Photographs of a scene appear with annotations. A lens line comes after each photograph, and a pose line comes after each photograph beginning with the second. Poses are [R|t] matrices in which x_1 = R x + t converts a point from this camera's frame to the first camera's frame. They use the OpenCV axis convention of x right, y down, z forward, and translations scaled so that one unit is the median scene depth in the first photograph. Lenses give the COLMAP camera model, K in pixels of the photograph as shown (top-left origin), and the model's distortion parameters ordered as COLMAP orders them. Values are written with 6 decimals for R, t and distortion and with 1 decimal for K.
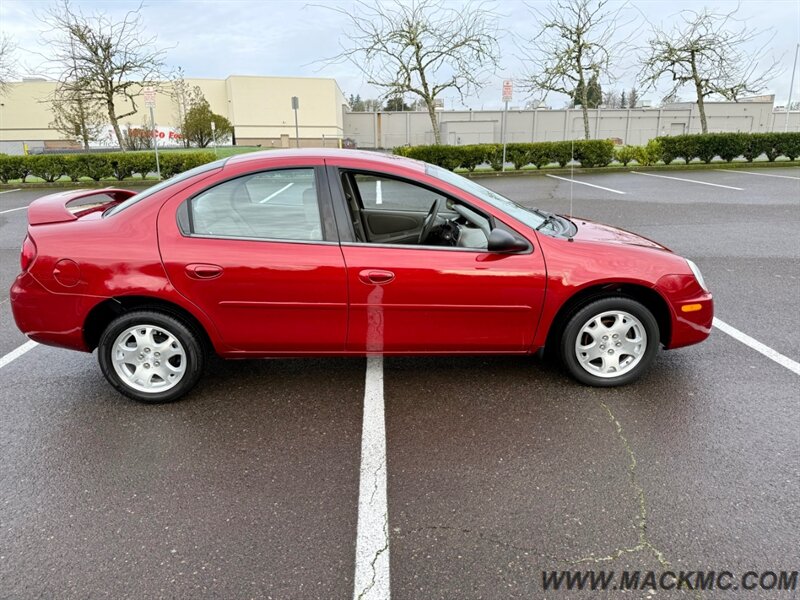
lens RADIAL K [[565.6, 0, 402.1], [0, 565.6, 298.6], [0, 0, 1]] dist [-0.000907, -0.005559]
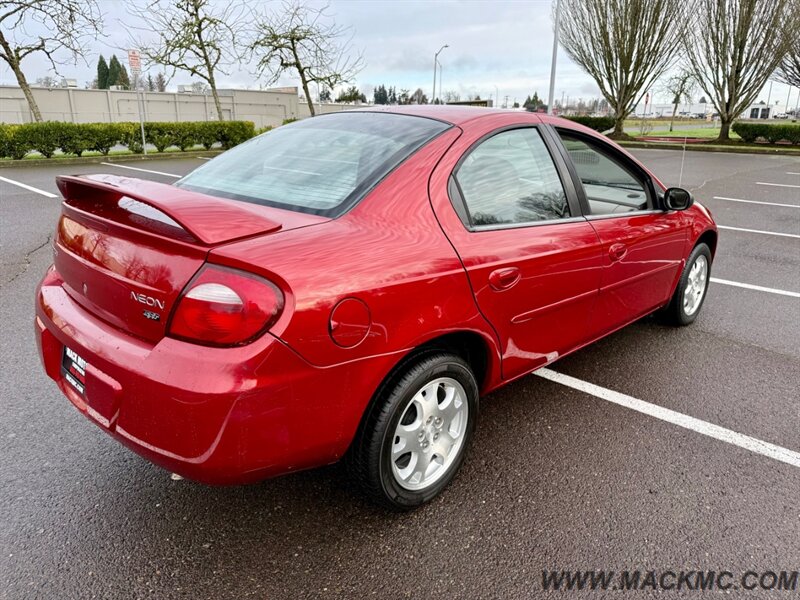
lens RADIAL K [[565.6, 0, 402.1], [0, 565.6, 298.6], [0, 0, 1]] dist [-0.000907, -0.005559]
pose [[0.735440, -0.182130, 0.652653, -0.129507], [0.166139, 0.982266, 0.086900, -0.014812], [-0.656906, 0.044522, 0.752657, 0.083926]]
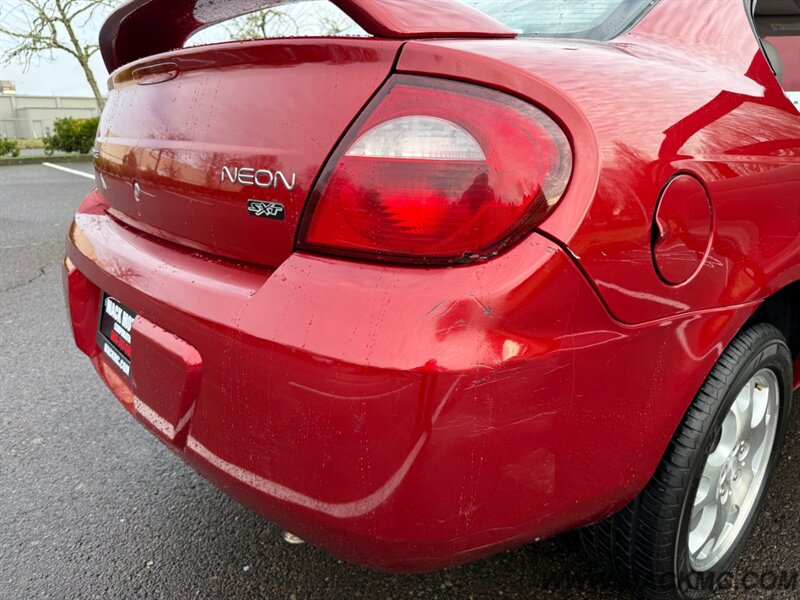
lens RADIAL K [[578.8, 0, 400.0], [0, 578.8, 300.0], [0, 0, 1]] dist [0.002759, -0.028265]
pose [[0.798298, -0.163343, 0.579688, -0.121290], [0.158743, 0.985550, 0.059098, -0.007222], [-0.580965, 0.044844, 0.812692, 0.125150]]
